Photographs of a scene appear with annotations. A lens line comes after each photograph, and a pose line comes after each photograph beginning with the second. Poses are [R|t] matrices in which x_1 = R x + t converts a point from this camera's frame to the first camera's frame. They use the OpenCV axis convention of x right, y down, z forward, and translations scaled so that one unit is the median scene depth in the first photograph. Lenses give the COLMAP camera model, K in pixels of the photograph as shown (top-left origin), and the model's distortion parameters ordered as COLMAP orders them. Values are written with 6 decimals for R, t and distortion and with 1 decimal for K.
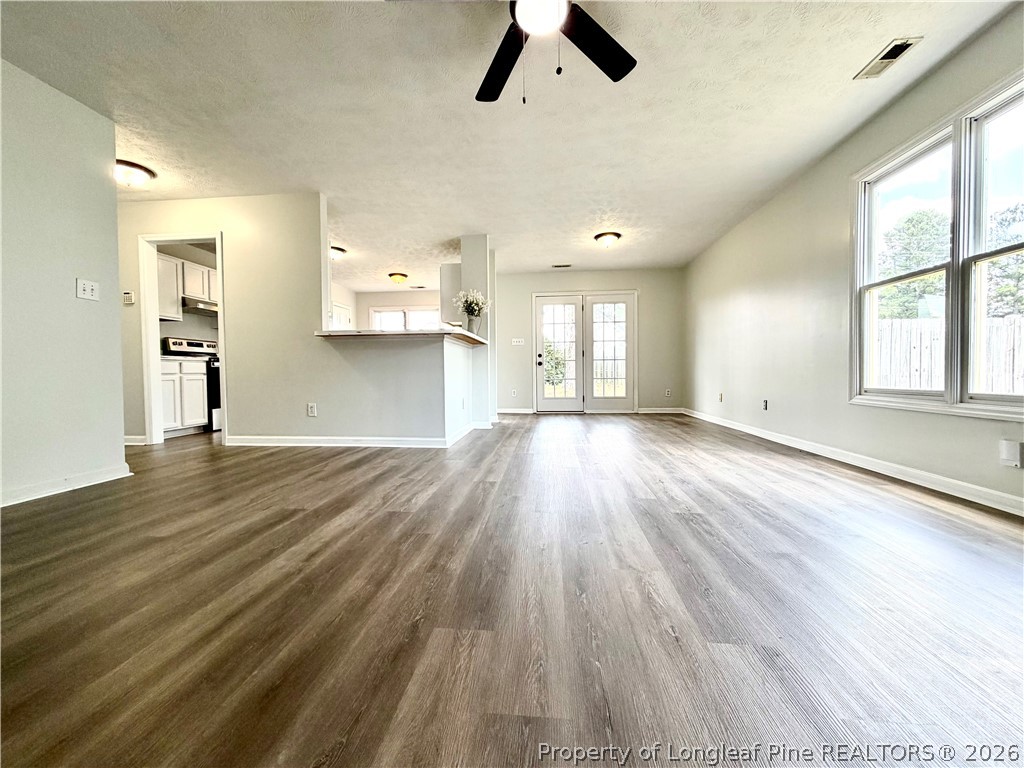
lens RADIAL K [[408.3, 0, 509.0], [0, 408.3, 382.9], [0, 0, 1]] dist [0.001152, 0.000032]
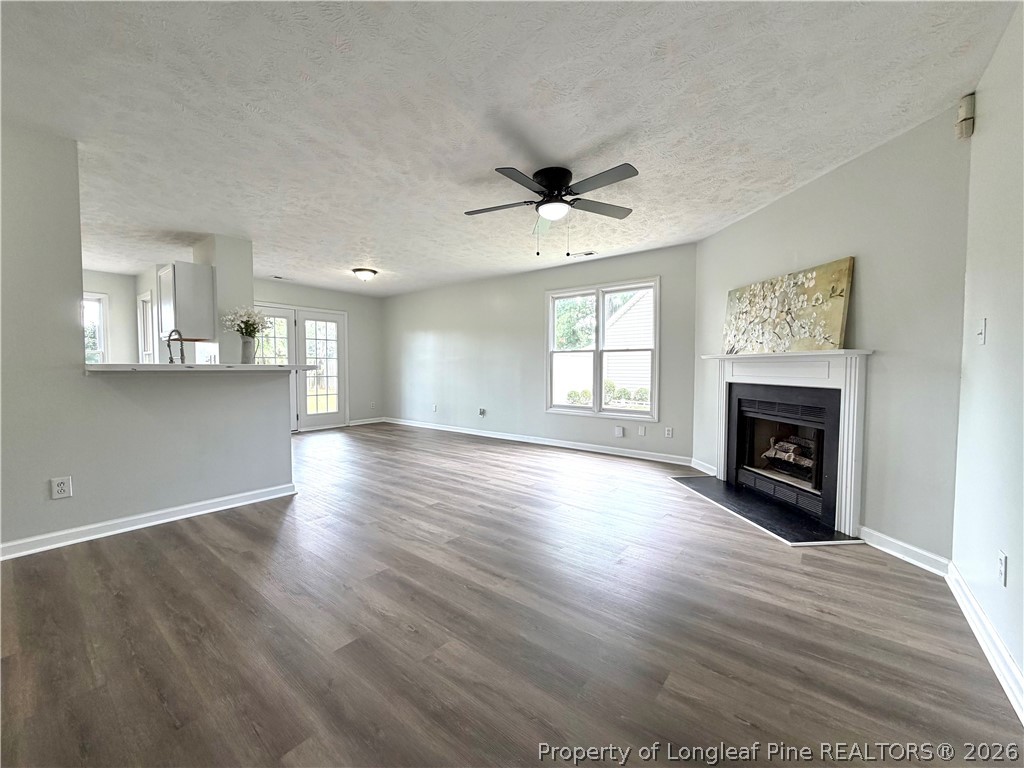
lens RADIAL K [[408.3, 0, 509.2], [0, 408.3, 384.6], [0, 0, 1]] dist [0.001152, 0.000032]
pose [[0.544061, -0.026964, 0.838612, -0.523979], [0.014654, 0.999636, 0.022635, -0.078300], [-0.838918, -0.000026, 0.544258, 0.079485]]
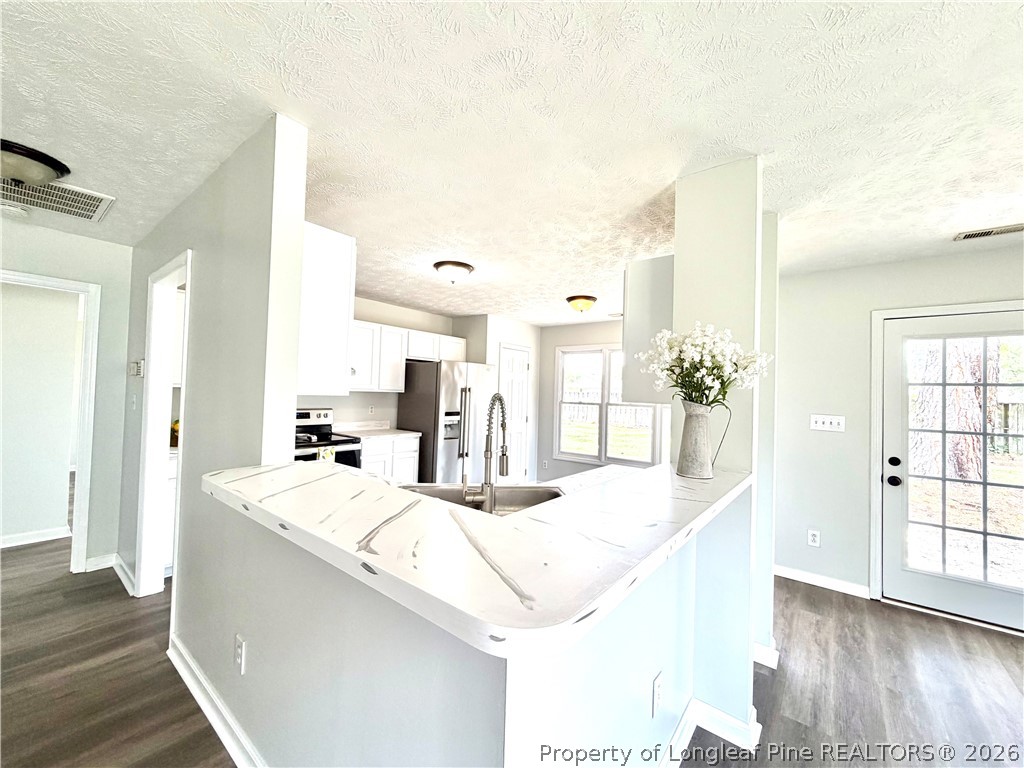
lens RADIAL K [[408.3, 0, 511.7], [0, 408.3, 382.7], [0, 0, 1]] dist [0.001152, 0.000032]
pose [[0.840978, 0.020536, -0.540680, -0.040505], [-0.050539, 0.997892, -0.040707, -0.163245], [0.538704, 0.061559, 0.840243, 0.660546]]
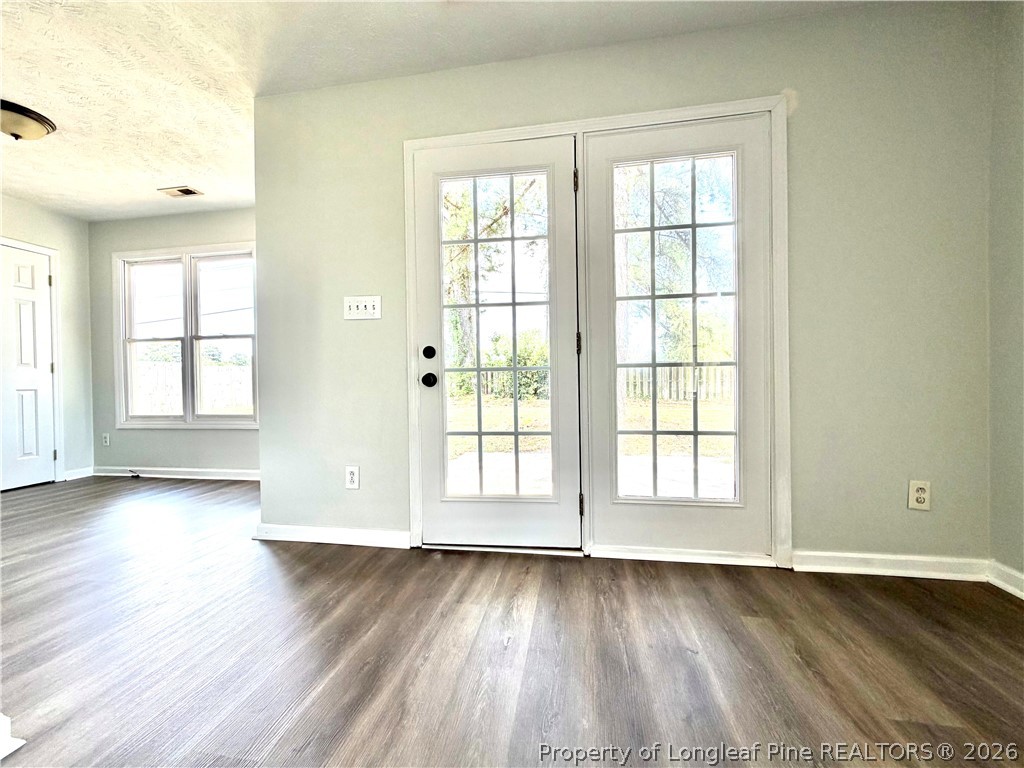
lens RADIAL K [[408.3, 0, 508.8], [0, 408.3, 382.7], [0, 0, 1]] dist [0.001152, 0.000032]
pose [[0.997262, -0.004035, -0.073835, 0.228213], [0.002783, 0.999851, -0.017054, -0.059521], [0.073893, 0.016802, 0.997125, 1.058815]]
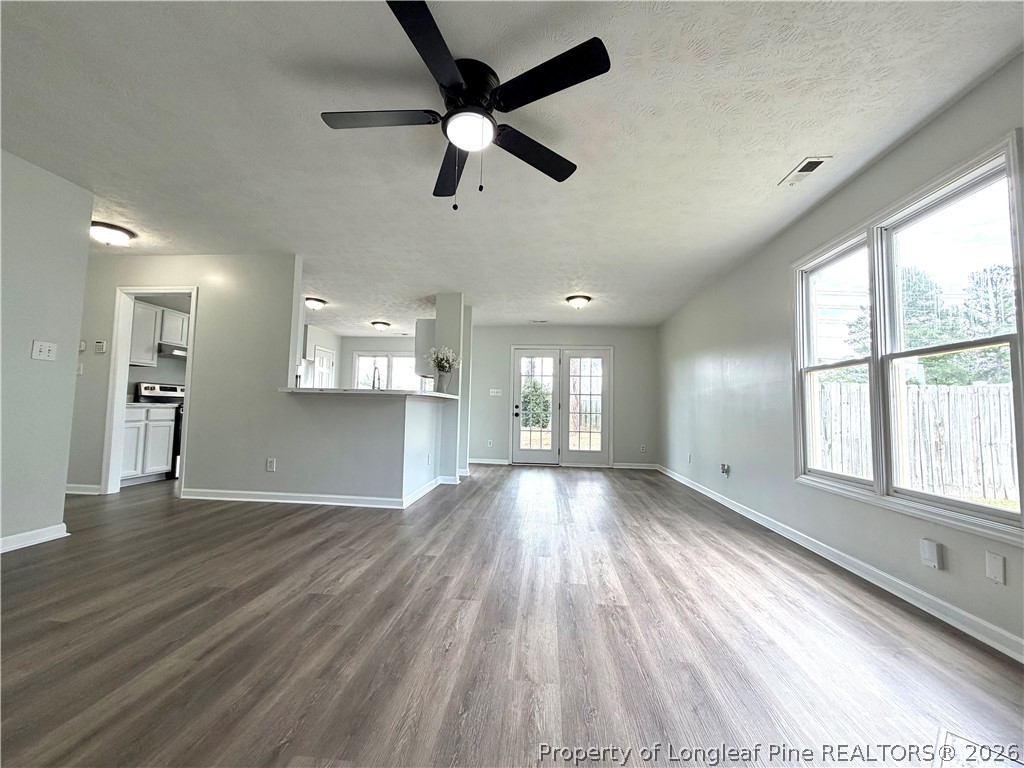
lens RADIAL K [[408.3, 0, 508.8], [0, 408.3, 382.8], [0, 0, 1]] dist [0.001152, 0.000032]
pose [[0.999444, 0.032455, 0.007578, 0.069459], [-0.031641, 0.995423, -0.090173, -0.051037], [-0.010470, 0.089883, 0.995897, -0.013137]]
